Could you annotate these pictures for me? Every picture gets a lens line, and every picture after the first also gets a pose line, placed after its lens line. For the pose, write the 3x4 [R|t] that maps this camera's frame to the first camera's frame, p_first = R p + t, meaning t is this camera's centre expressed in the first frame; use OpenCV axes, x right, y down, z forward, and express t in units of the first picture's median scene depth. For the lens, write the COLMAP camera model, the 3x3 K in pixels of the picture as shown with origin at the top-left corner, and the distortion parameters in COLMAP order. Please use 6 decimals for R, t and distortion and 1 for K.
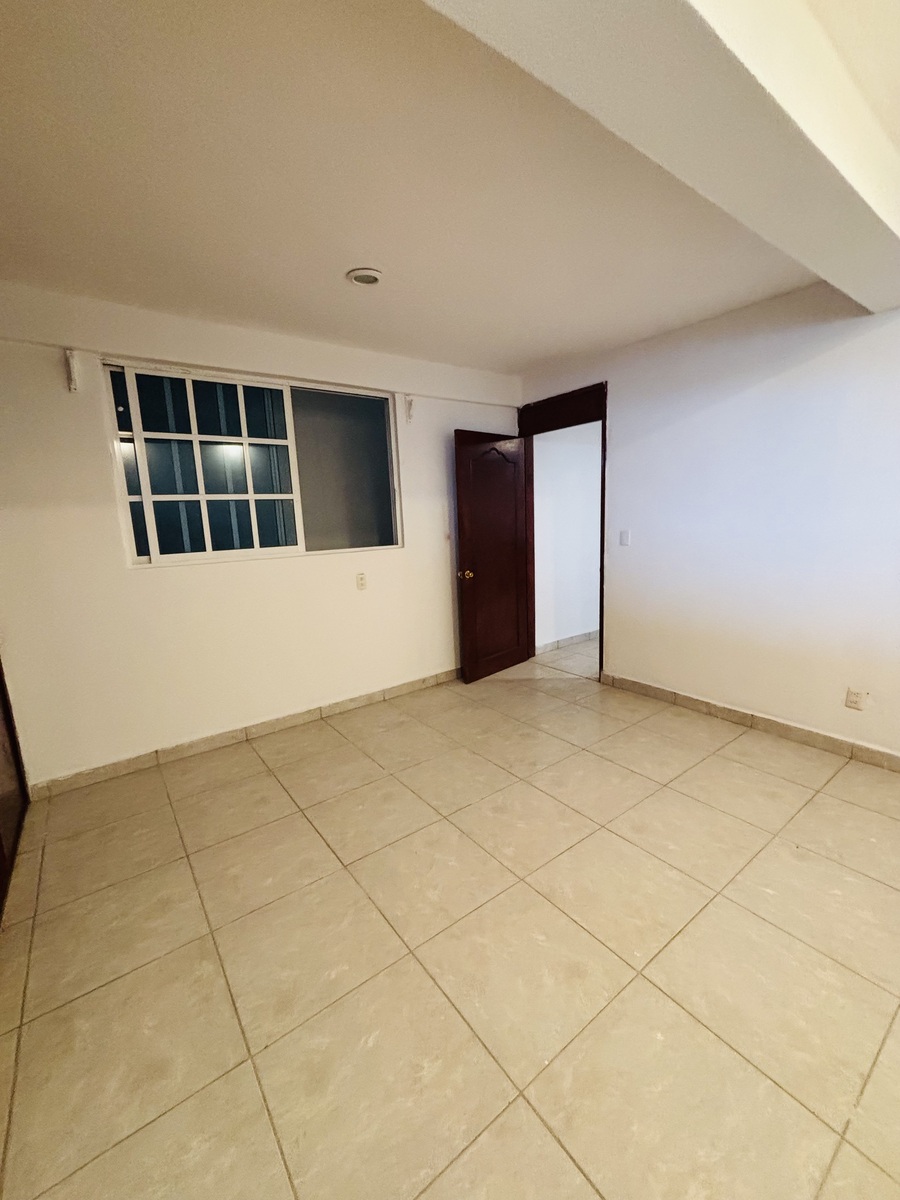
lens RADIAL K [[487.4, 0, 452.5], [0, 487.4, 601.3], [0, 0, 1]] dist [0.000973, 0.000018]
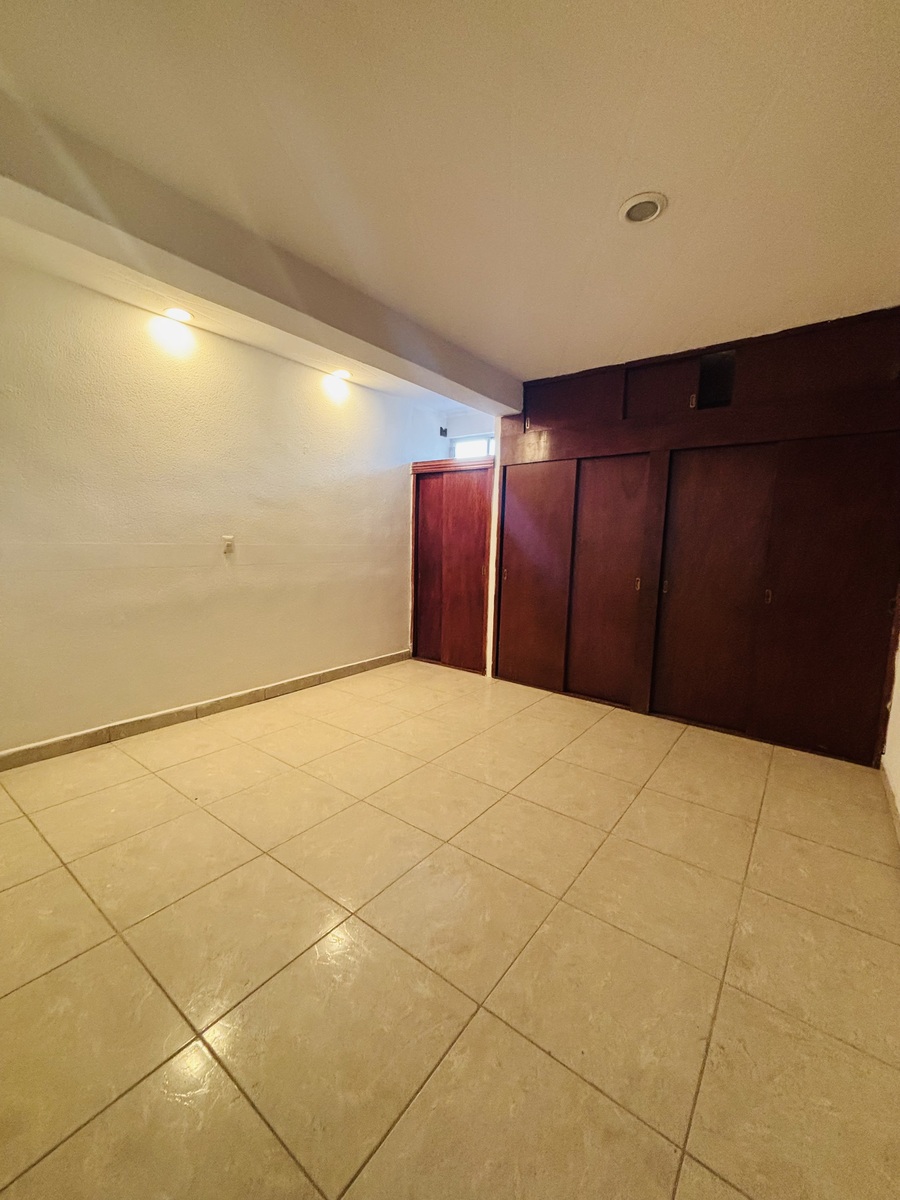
lens RADIAL K [[487.4, 0, 453.7], [0, 487.4, 595.1], [0, 0, 1]] dist [0.000973, 0.000018]
pose [[-0.958292, 0.043584, -0.282448, 0.339411], [-0.046306, 0.951565, 0.303940, -0.251948], [0.282014, 0.304342, -0.909859, 1.623573]]
